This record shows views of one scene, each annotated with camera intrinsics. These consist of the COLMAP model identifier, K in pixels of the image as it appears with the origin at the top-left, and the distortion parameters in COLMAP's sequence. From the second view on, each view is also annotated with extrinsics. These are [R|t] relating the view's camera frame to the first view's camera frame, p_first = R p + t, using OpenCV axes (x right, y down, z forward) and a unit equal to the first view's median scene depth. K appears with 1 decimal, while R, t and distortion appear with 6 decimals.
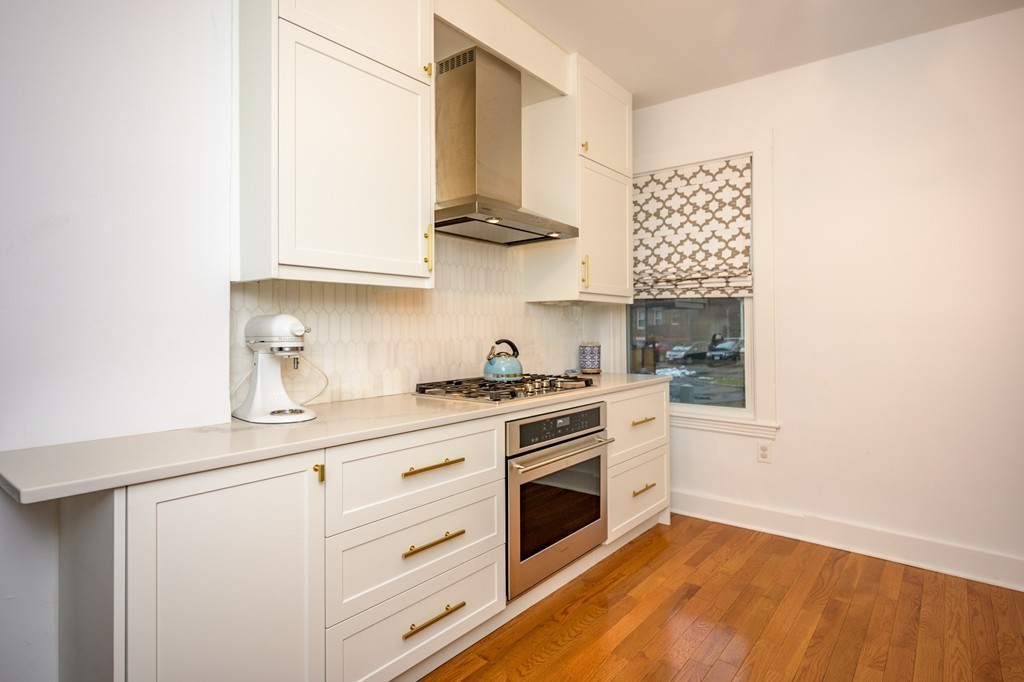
lens RADIAL K [[551.9, 0, 512.5], [0, 551.9, 321.2], [0, 0, 1]] dist [-0.000395, -0.000448]
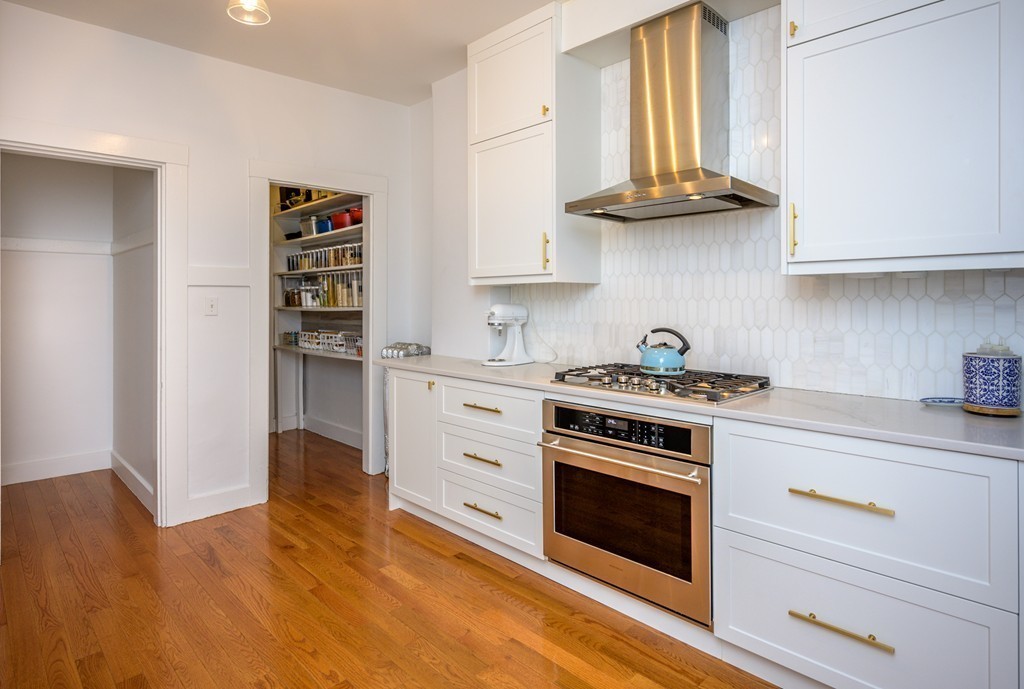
lens RADIAL K [[556.4, 0, 512.9], [0, 556.4, 297.0], [0, 0, 1]] dist [0.001816, 0.000409]
pose [[-0.117916, -0.001017, -0.993023, 0.827427], [0.018267, 0.999828, -0.003193, -0.017446], [0.992856, -0.018516, -0.117877, 0.782639]]
